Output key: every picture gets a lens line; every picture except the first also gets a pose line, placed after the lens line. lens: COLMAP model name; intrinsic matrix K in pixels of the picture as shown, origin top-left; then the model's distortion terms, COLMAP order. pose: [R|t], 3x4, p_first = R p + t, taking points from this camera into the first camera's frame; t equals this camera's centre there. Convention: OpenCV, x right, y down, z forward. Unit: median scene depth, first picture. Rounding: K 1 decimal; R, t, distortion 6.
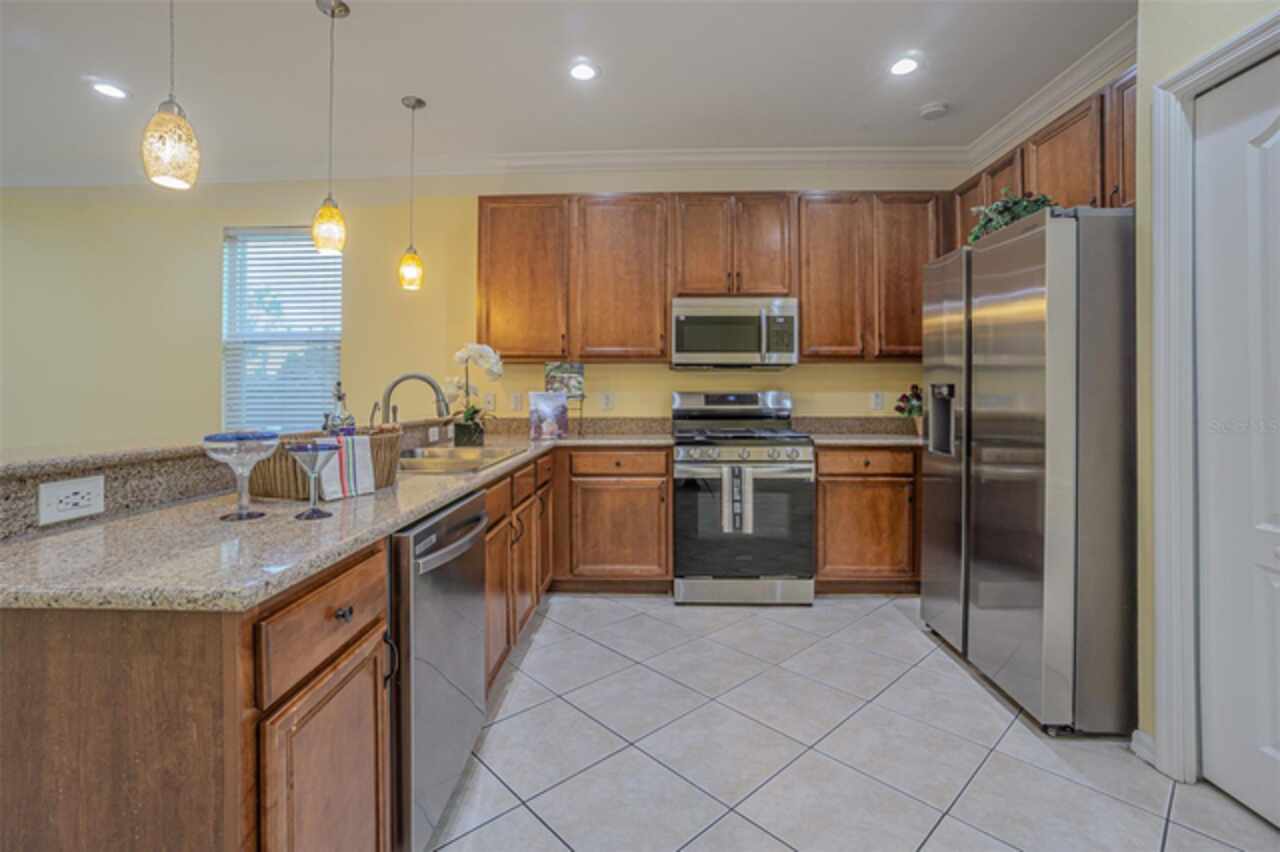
lens RADIAL K [[566.0, 0, 613.7], [0, 566.0, 398.0], [0, 0, 1]] dist [-0.044065, 0.019449]
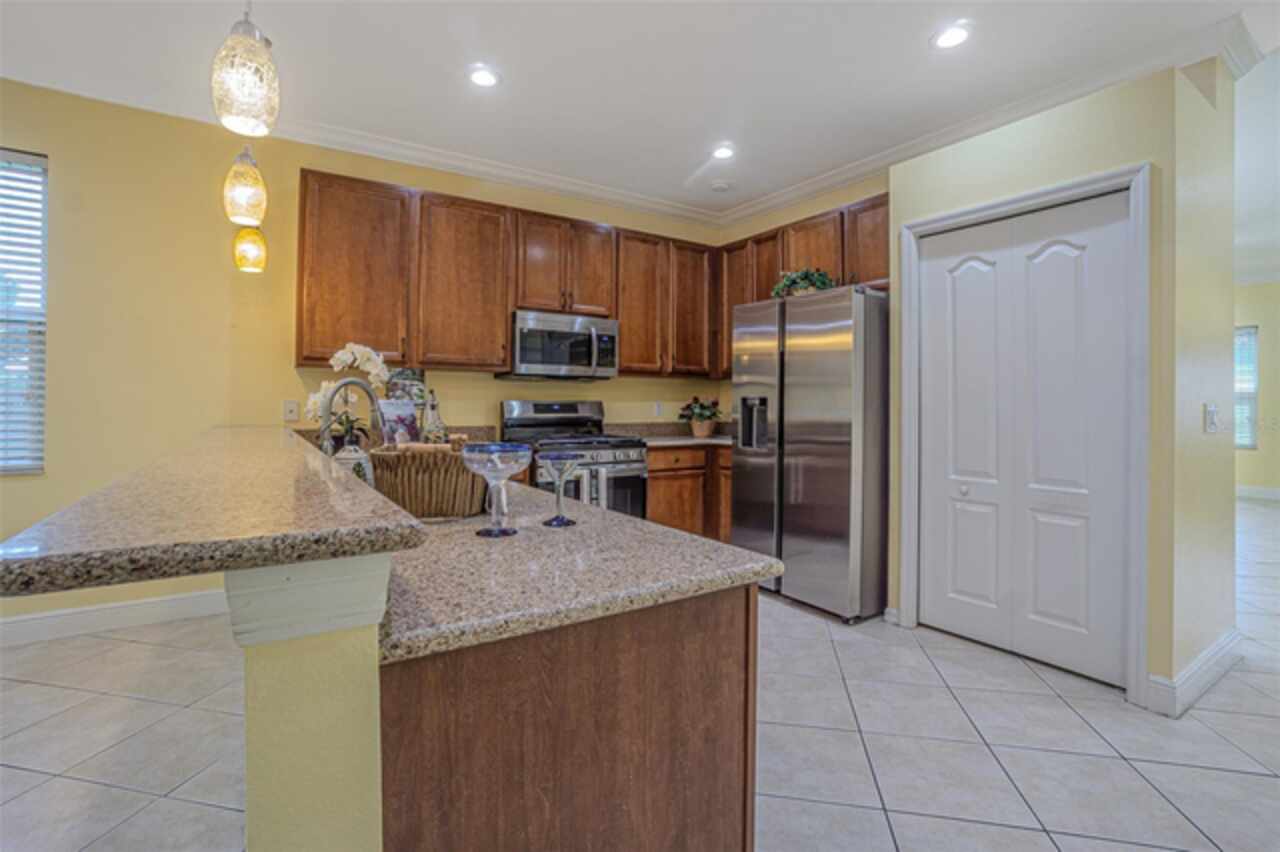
lens RADIAL K [[571.8, 0, 631.7], [0, 571.8, 406.6], [0, 0, 1]] dist [-0.033234, 0.000535]
pose [[0.821146, 0.001475, 0.570717, -0.319749], [-0.002152, 0.999998, 0.000512, -0.001359], [-0.570715, -0.001649, 0.821147, 0.021161]]
